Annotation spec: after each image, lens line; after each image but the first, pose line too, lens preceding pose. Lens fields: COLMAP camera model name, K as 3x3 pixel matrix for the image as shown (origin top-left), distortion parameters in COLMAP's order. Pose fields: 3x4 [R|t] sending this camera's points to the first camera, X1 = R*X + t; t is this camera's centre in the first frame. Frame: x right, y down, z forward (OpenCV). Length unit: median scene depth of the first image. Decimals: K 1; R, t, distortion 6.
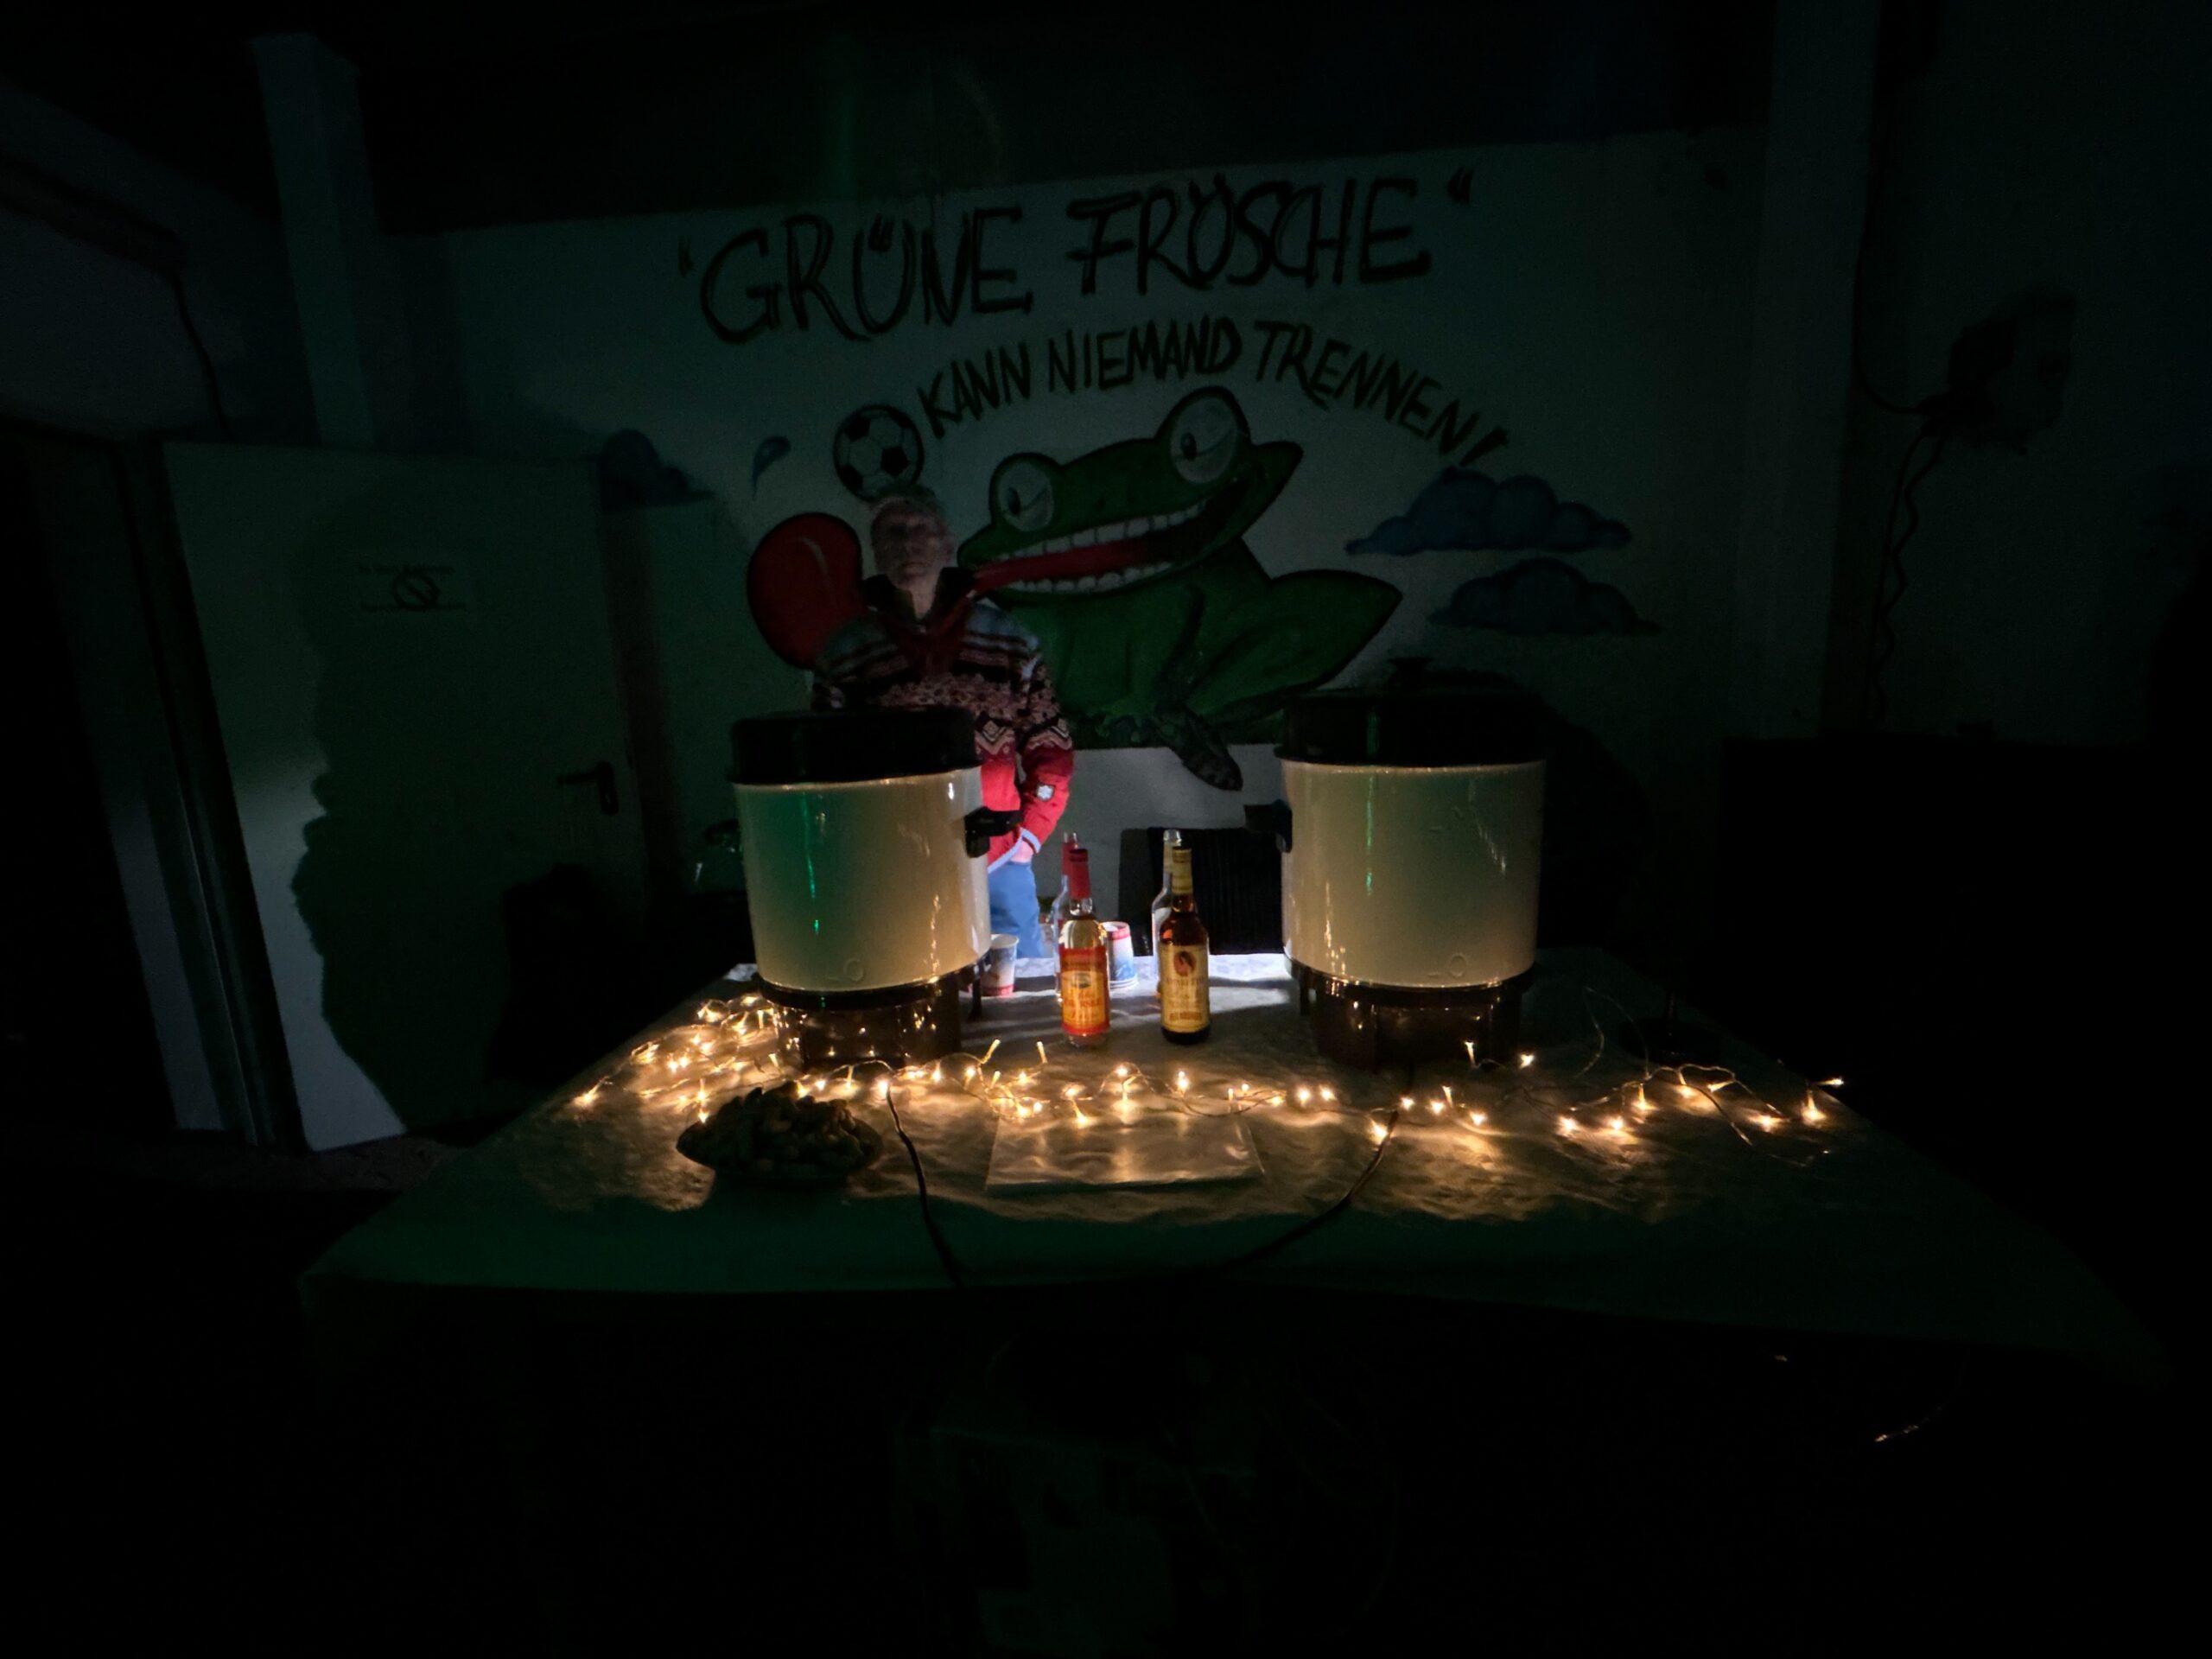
lens RADIAL K [[905.8, 0, 1110.4], [0, 905.8, 835.6], [0, 0, 1]] dist [0.003501, 0.001846]
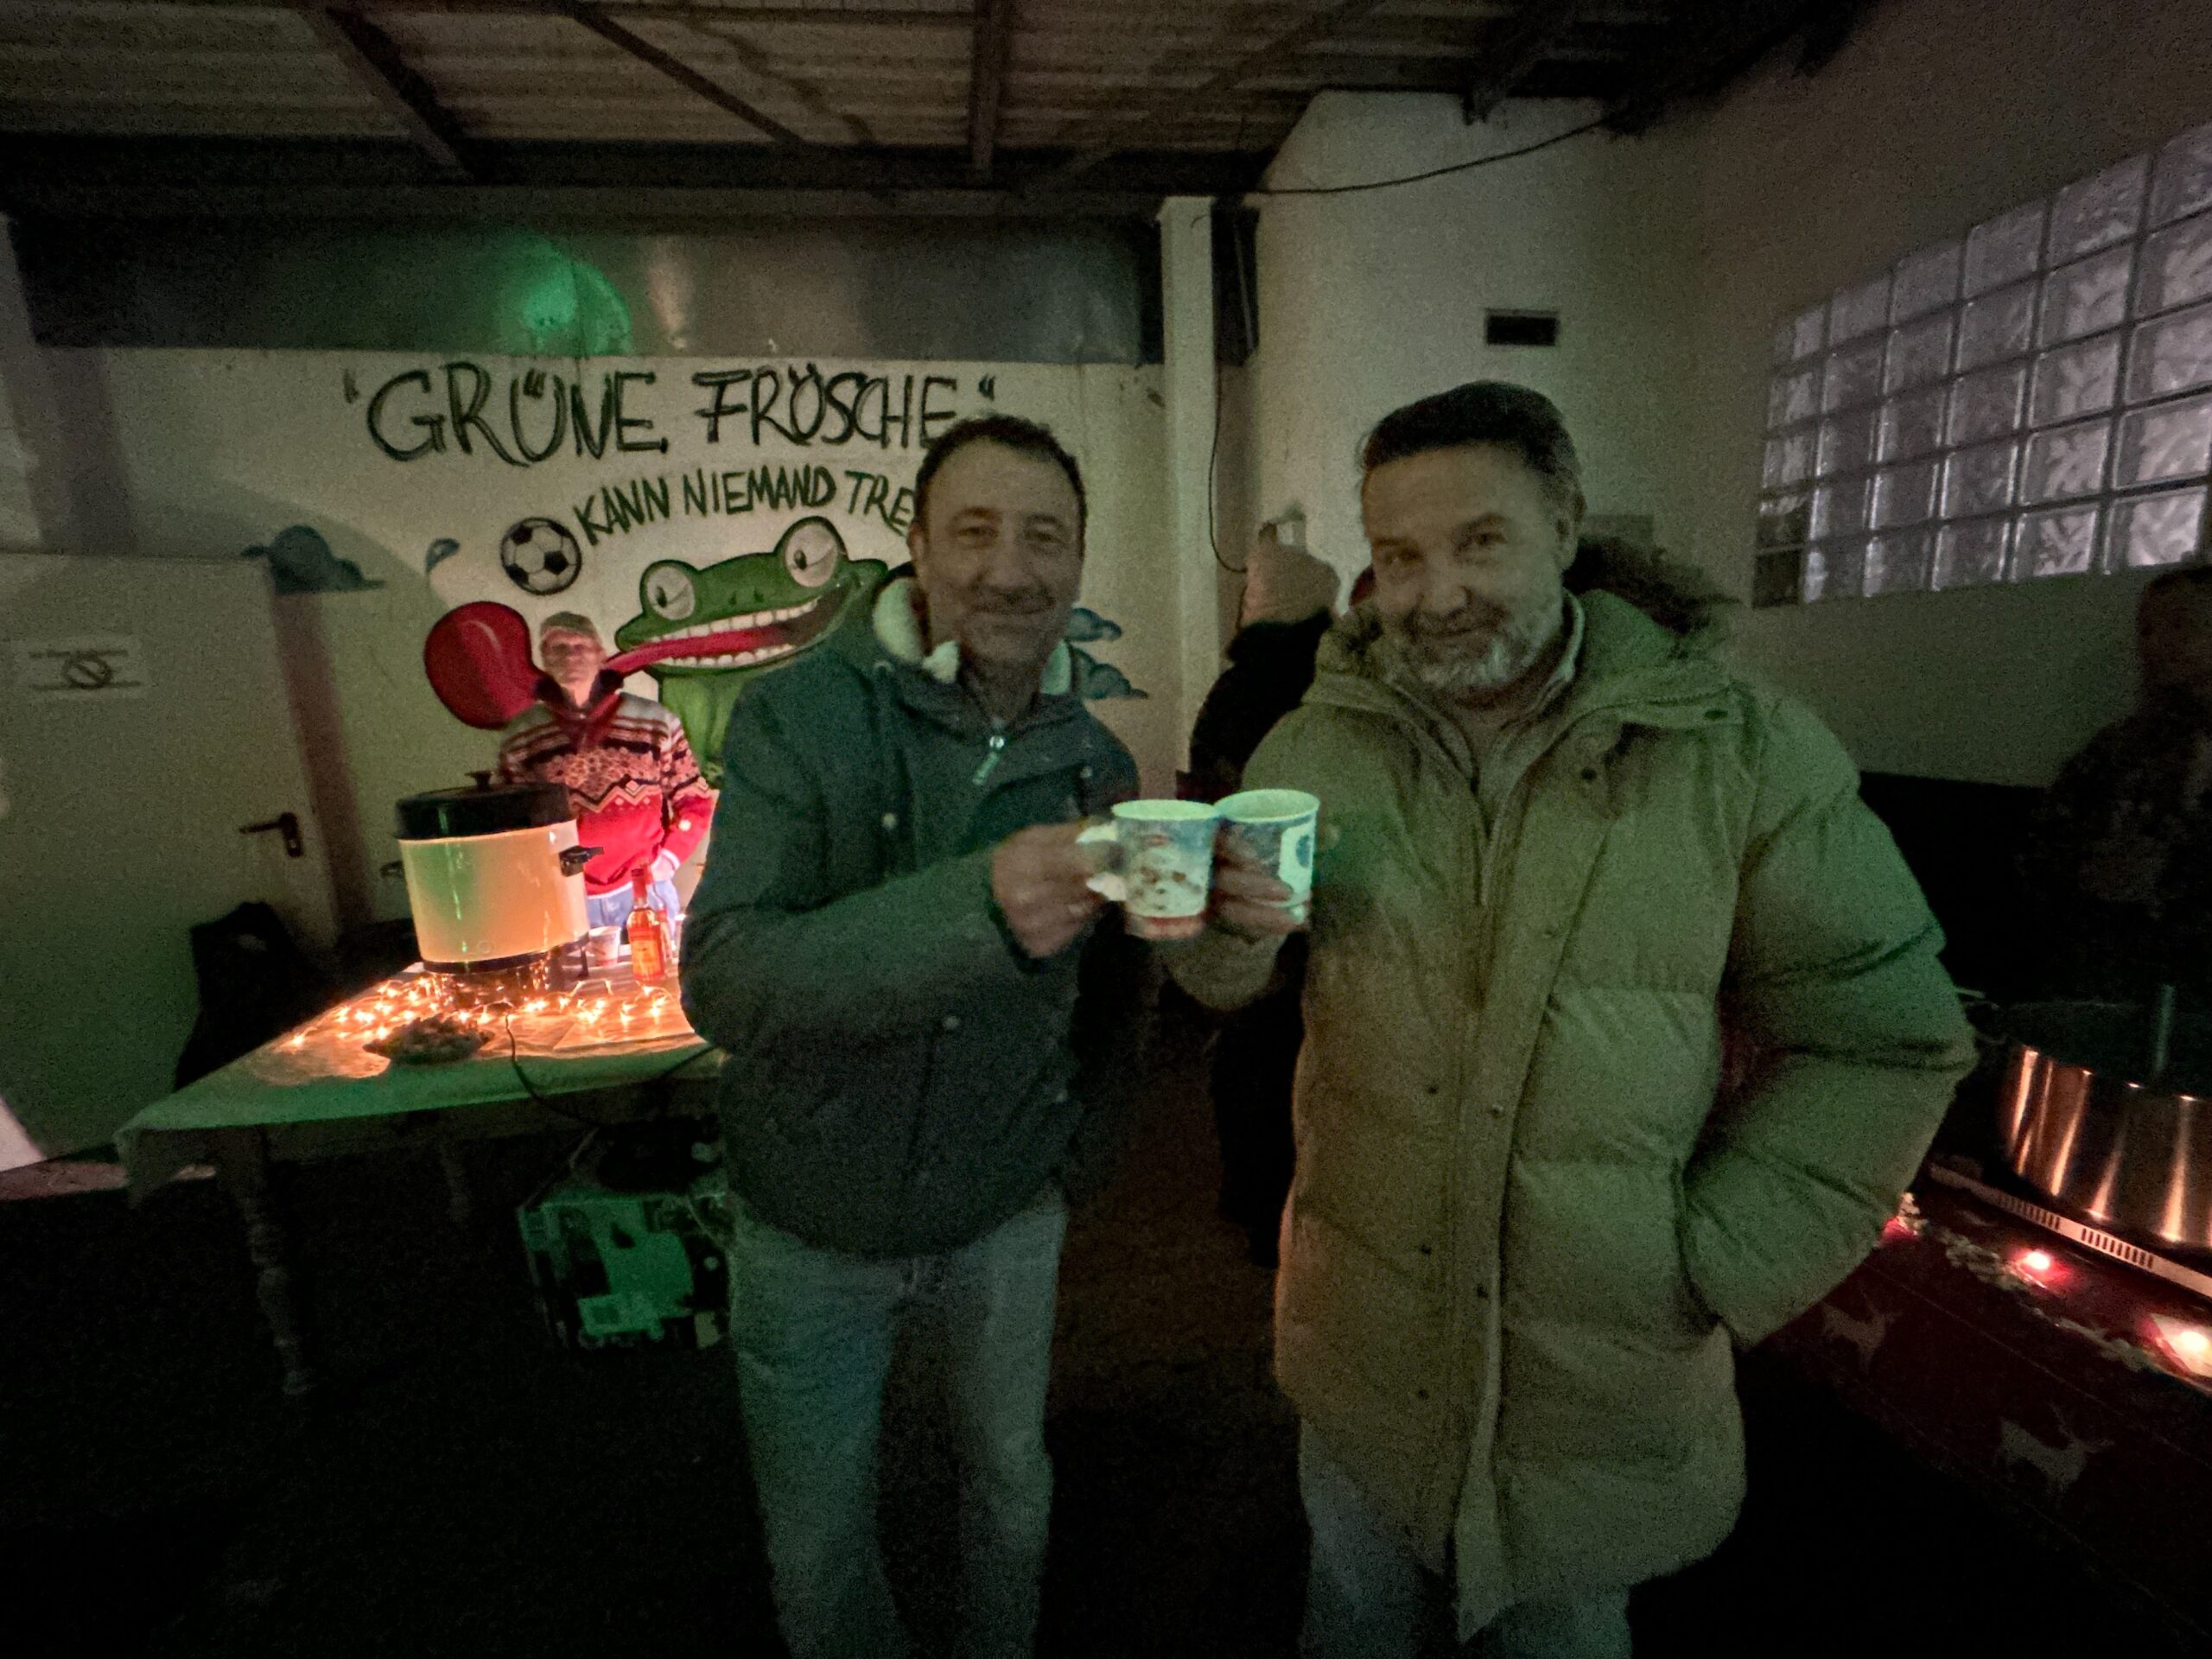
lens RADIAL K [[905.8, 0, 1103.5], [0, 905.8, 832.6], [0, 0, 1]] dist [0.003501, 0.001846]
pose [[0.971825, -0.041871, 0.231956, 0.195606], [0.044783, 0.998970, -0.007304, -0.000121], [-0.231411, 0.017486, 0.972699, -0.392867]]
